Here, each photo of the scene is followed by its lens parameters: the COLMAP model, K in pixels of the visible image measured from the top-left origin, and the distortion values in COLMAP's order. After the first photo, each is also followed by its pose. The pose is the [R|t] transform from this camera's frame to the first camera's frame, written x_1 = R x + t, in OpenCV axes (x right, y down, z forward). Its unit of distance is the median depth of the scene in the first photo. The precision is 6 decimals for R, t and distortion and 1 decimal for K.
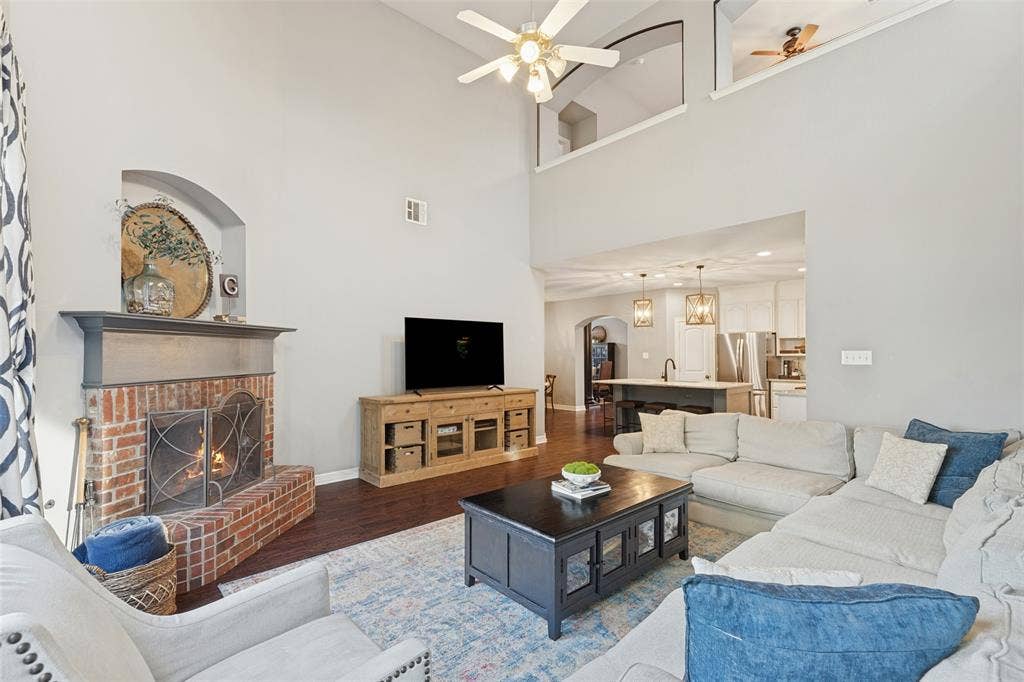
lens RADIAL K [[461.4, 0, 511.7], [0, 461.4, 345.6], [0, 0, 1]] dist [0.003678, 0.000256]
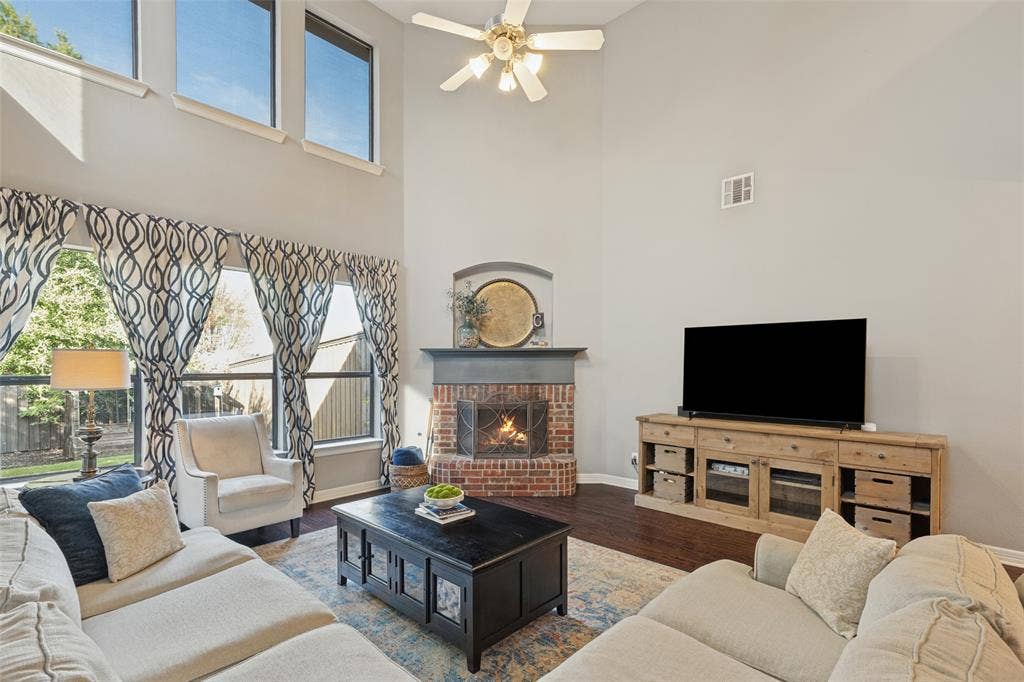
lens RADIAL K [[474.3, 0, 502.1], [0, 474.3, 370.5], [0, 0, 1]] dist [0.001785, -0.000047]
pose [[0.073288, 0.015839, -0.997185, 0.576517], [0.016031, 0.999726, 0.017057, -0.001547], [0.997182, -0.017236, 0.073014, 0.527557]]
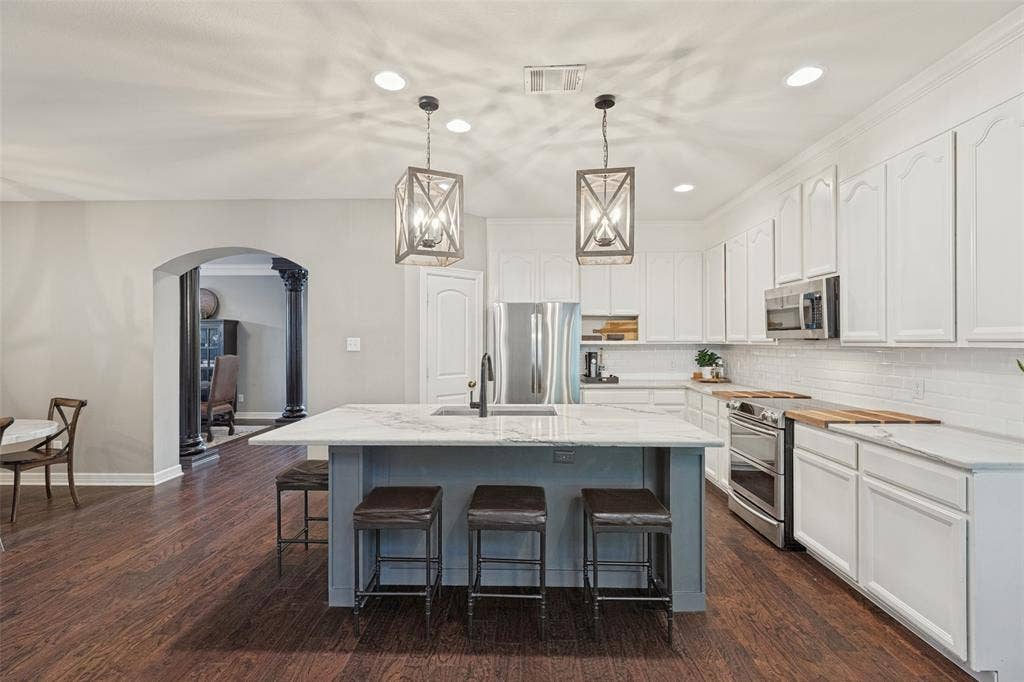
lens RADIAL K [[467.0, 0, 512.8], [0, 467.0, 338.6], [0, 0, 1]] dist [0.002877, 0.000246]
pose [[0.686701, 0.006262, 0.726913, 0.111343], [-0.015646, 0.999859, 0.006167, 0.018464], [-0.726772, -0.015608, 0.686702, 0.968829]]
